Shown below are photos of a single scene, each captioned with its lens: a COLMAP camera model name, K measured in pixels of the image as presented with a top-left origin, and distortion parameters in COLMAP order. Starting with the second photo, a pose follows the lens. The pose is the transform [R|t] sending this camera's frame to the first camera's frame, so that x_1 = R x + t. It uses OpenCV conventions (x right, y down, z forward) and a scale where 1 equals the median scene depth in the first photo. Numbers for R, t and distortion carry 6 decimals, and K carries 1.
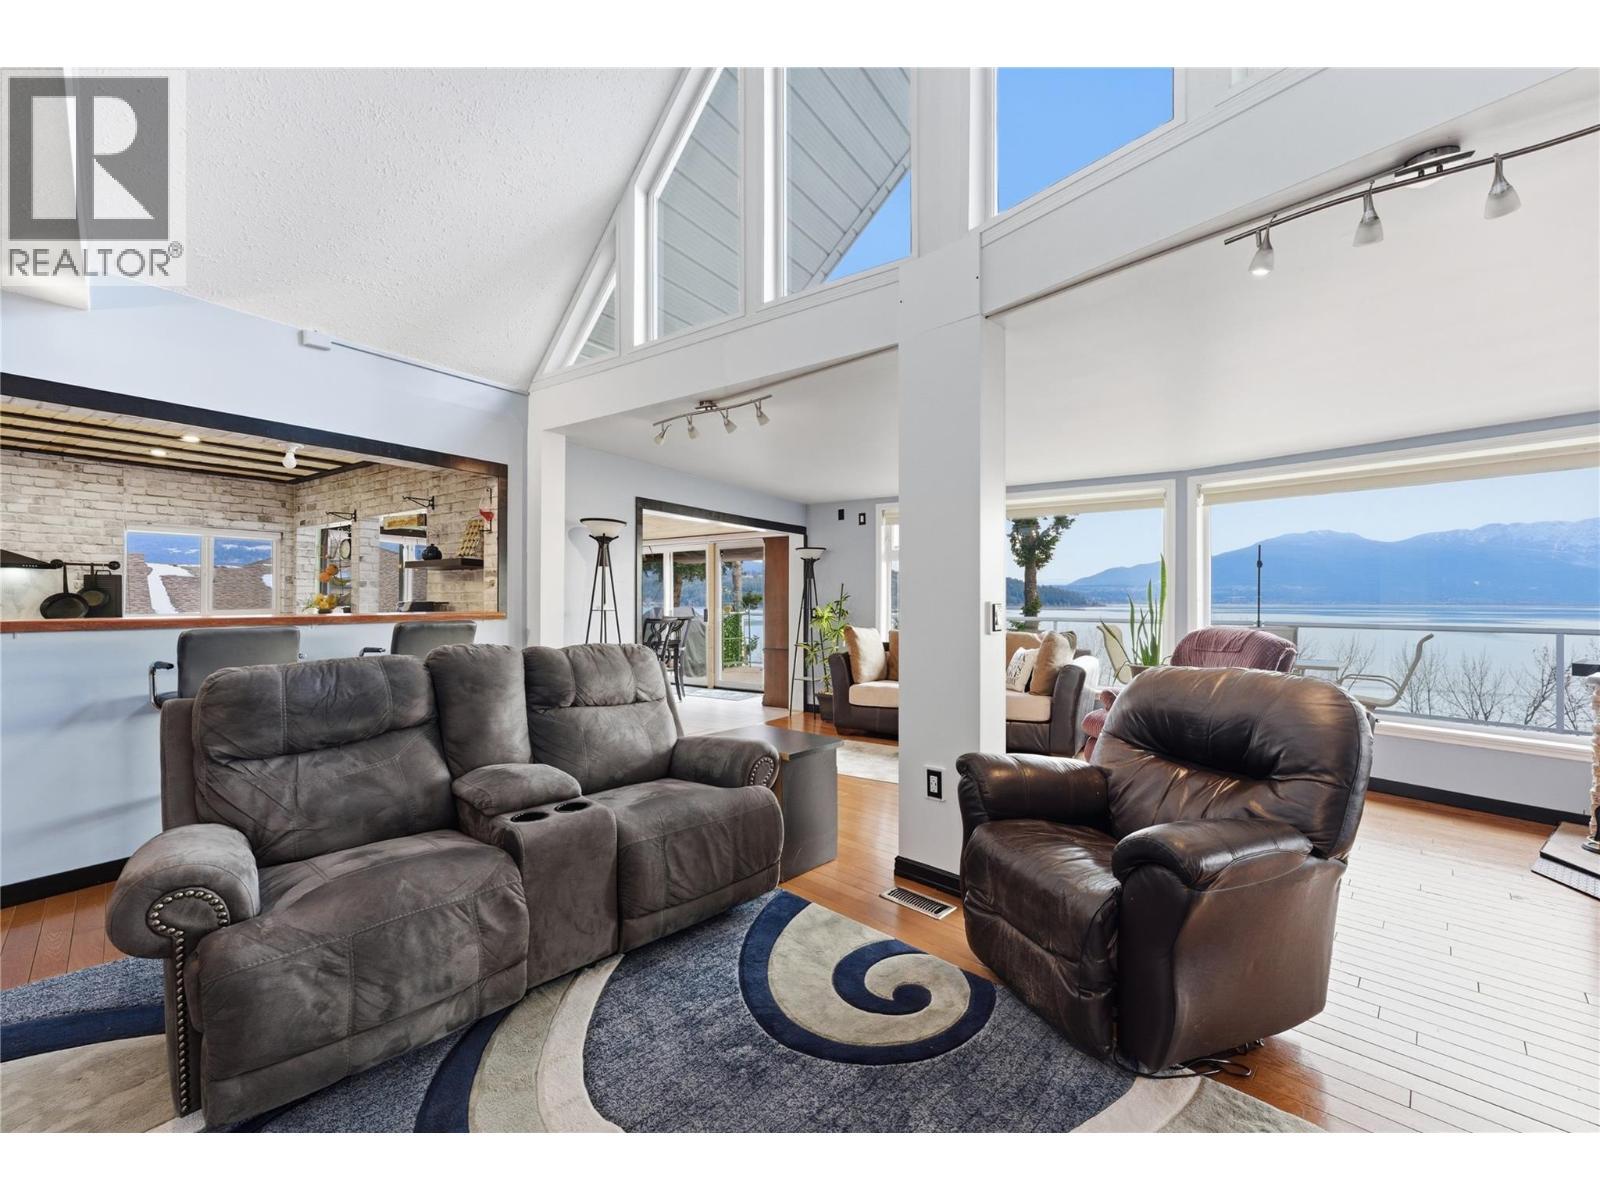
lens RADIAL K [[659.8, 0, 806.9], [0, 659.8, 597.5], [0, 0, 1]] dist [-0.003044, -0.000657]
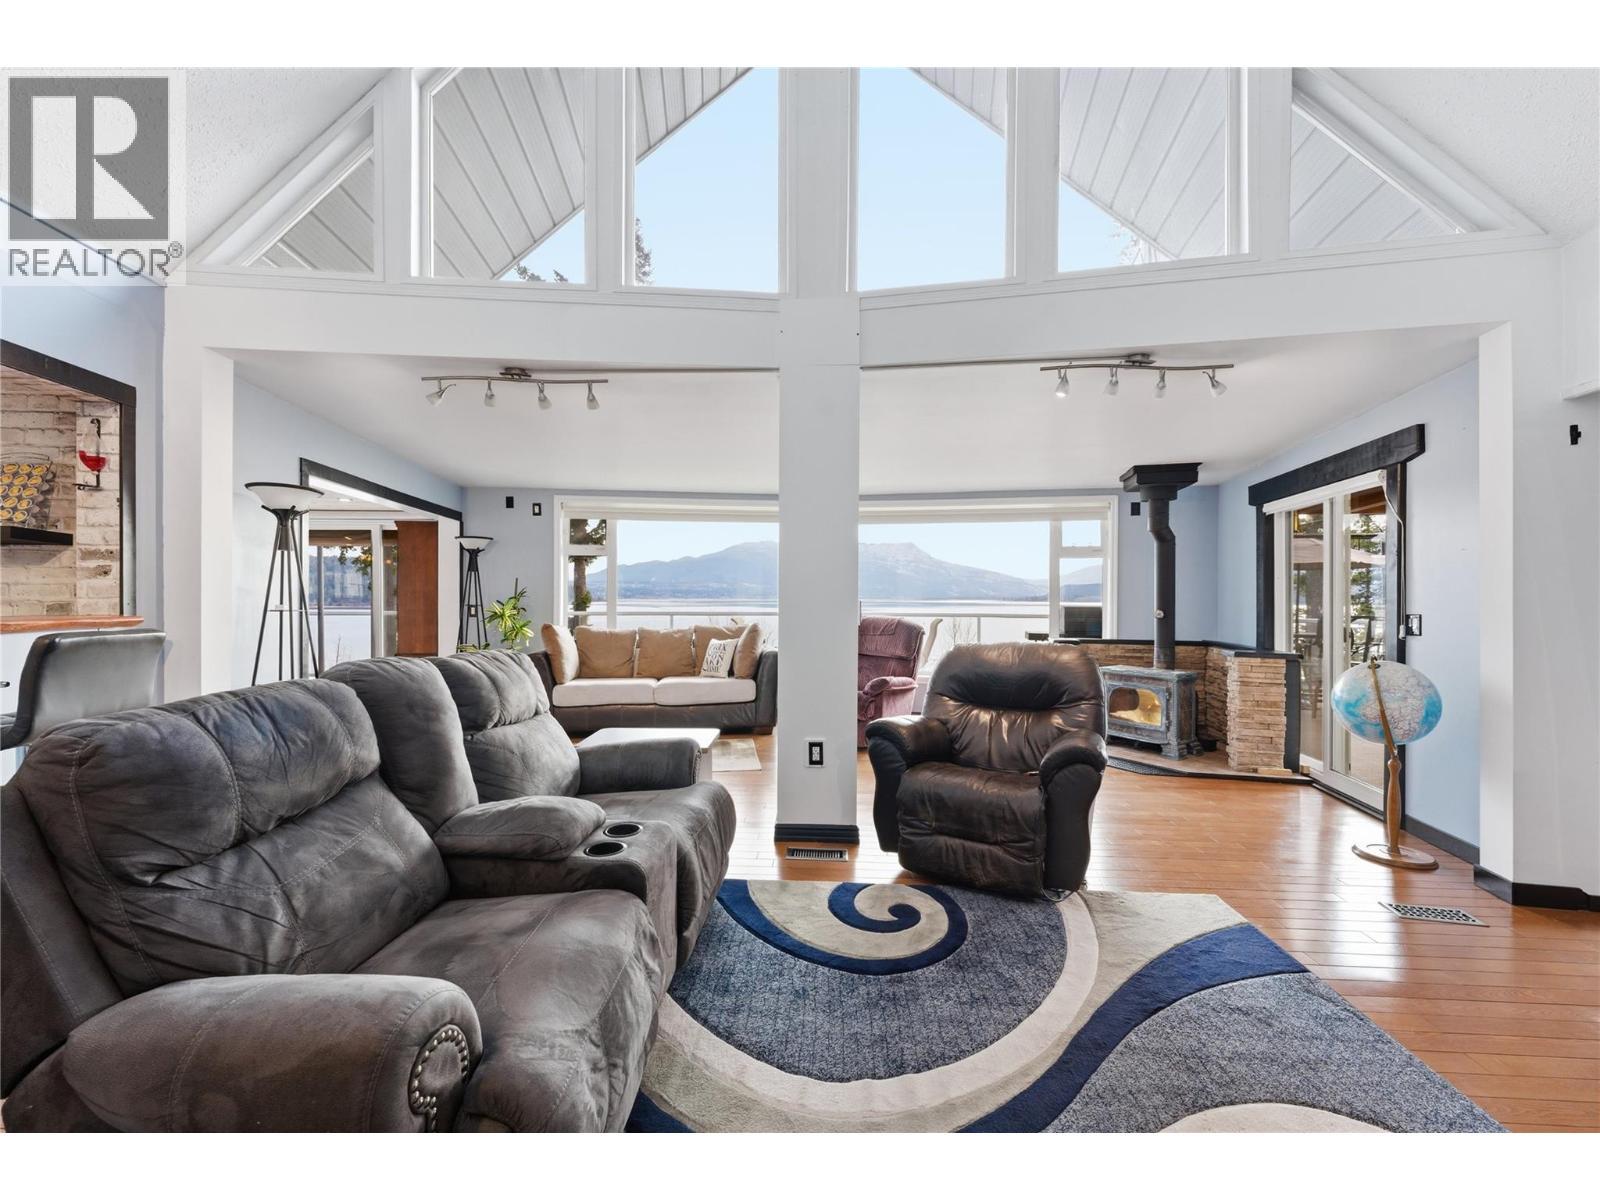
lens RADIAL K [[659.8, 0, 787.9], [0, 659.8, 600.1], [0, 0, 1]] dist [-0.003044, -0.000657]
pose [[0.757993, -0.003741, 0.652252, -0.451238], [-0.003967, 0.999939, 0.010346, -0.002366], [-0.652250, -0.010430, 0.757932, 0.106018]]
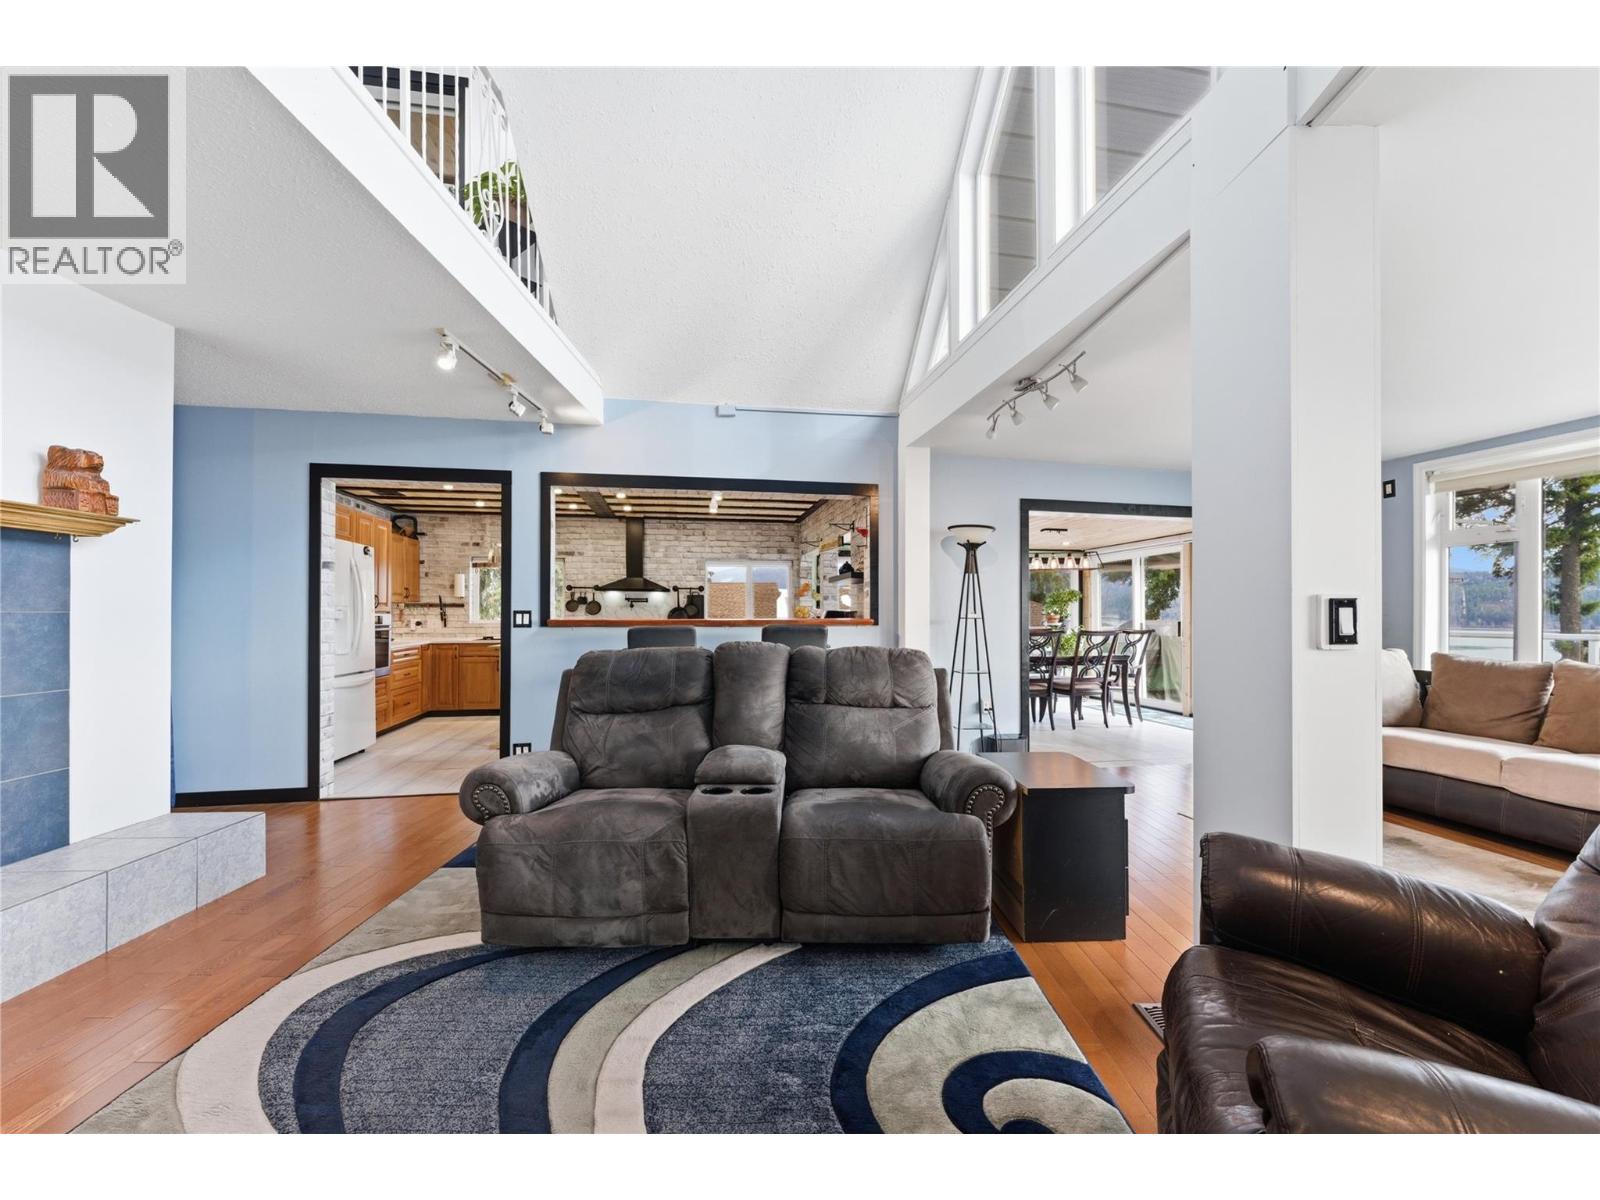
lens RADIAL K [[659.8, 0, 810.5], [0, 659.8, 610.0], [0, 0, 1]] dist [-0.003044, -0.000657]
pose [[0.697590, -0.008117, -0.716451, 0.282883], [0.003587, 0.999963, -0.007836, 0.017279], [0.716488, 0.002896, 0.697593, 0.179607]]
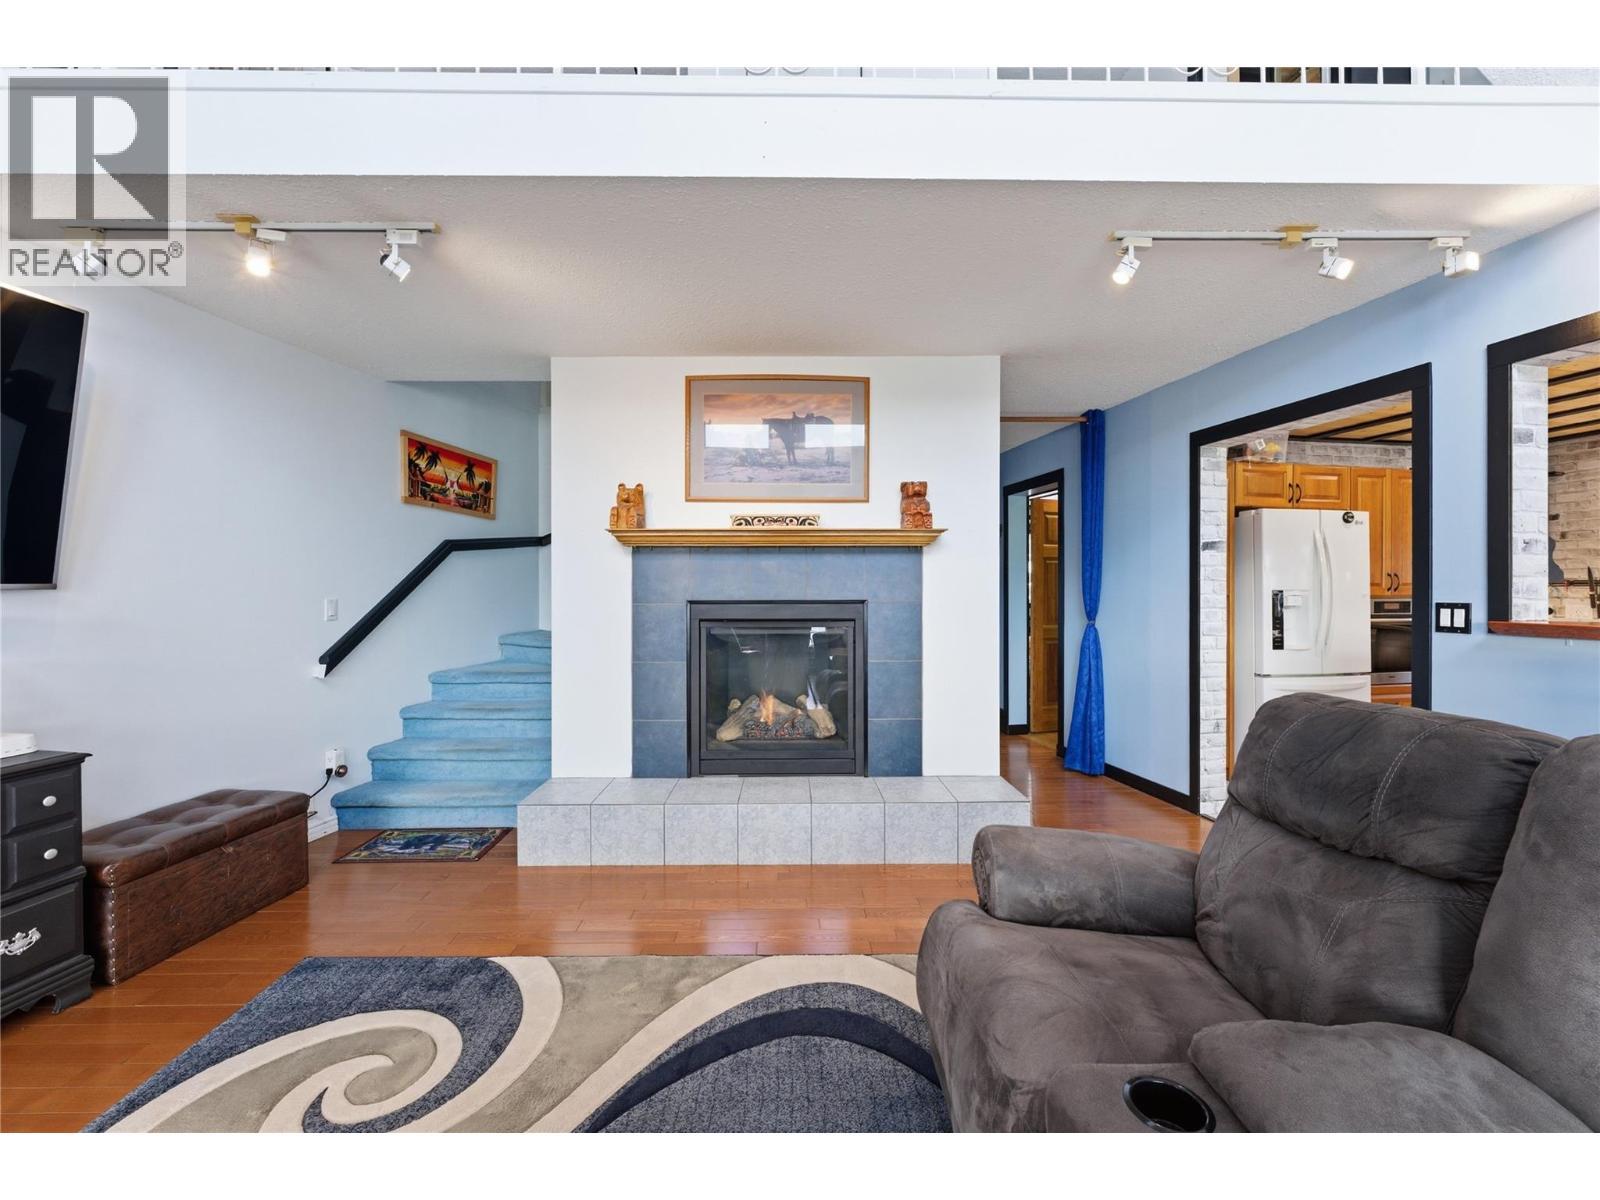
lens RADIAL K [[659.8, 0, 779.8], [0, 659.8, 586.1], [0, 0, 1]] dist [-0.003044, -0.000657]
pose [[-0.731764, -0.002828, -0.681552, 0.036339], [0.003127, 0.999967, -0.007507, -0.005906], [0.681551, -0.007624, -0.731731, 0.637278]]
